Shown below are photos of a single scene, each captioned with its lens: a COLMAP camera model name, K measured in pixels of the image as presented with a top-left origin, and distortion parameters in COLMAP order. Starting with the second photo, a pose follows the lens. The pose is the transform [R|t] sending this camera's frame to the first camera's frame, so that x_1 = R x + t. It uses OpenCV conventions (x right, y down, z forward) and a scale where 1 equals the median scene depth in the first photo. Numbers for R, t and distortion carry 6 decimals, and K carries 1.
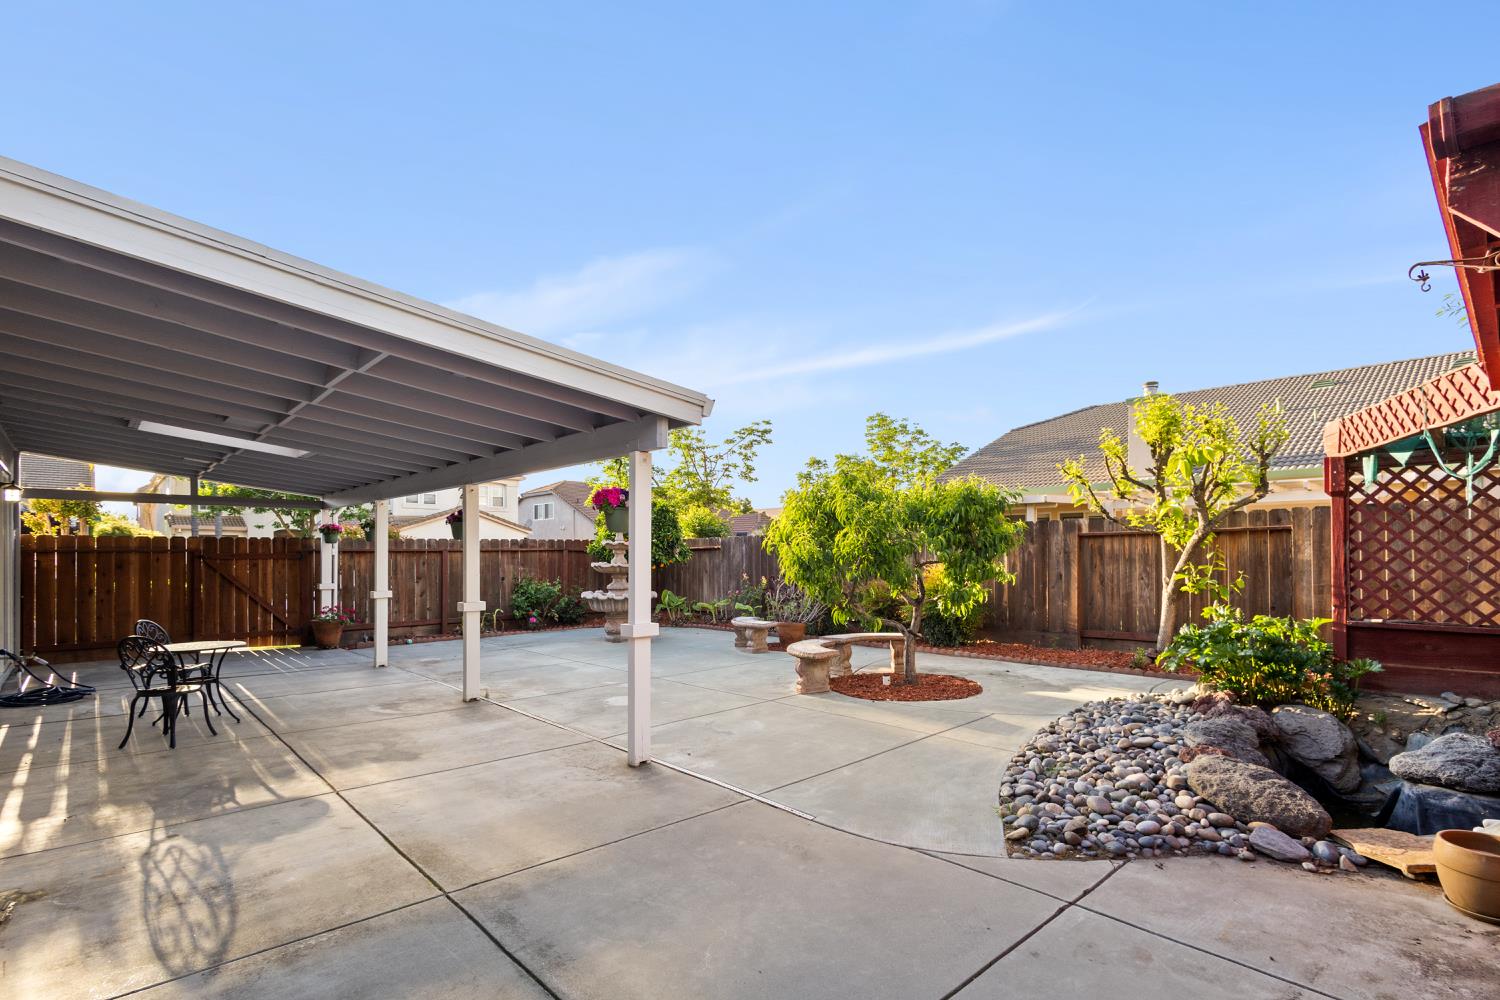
lens RADIAL K [[694.2, 0, 739.2], [0, 694.2, 544.5], [0, 0, 1]] dist [0.008504, -0.001036]
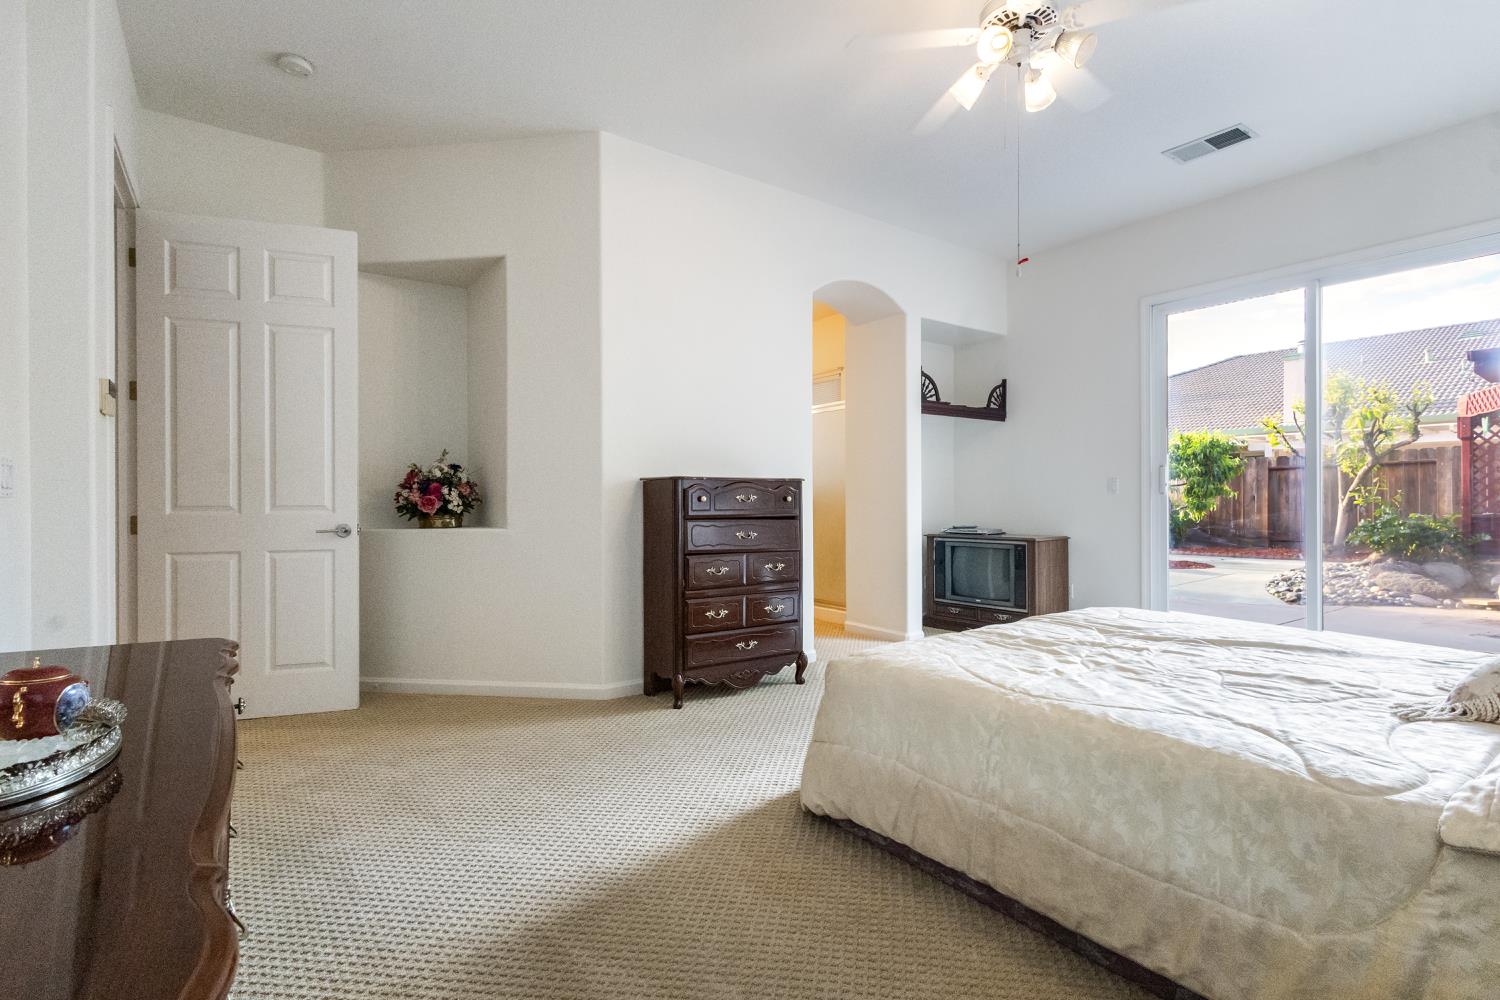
lens RADIAL K [[694.2, 0, 745.4], [0, 694.2, 501.8], [0, 0, 1]] dist [0.008504, -0.001036]
pose [[0.993542, -0.004580, -0.113373, -0.514571], [0.006483, 0.999844, 0.016419, 0.030246], [0.113280, -0.017048, 0.993417, -0.664549]]
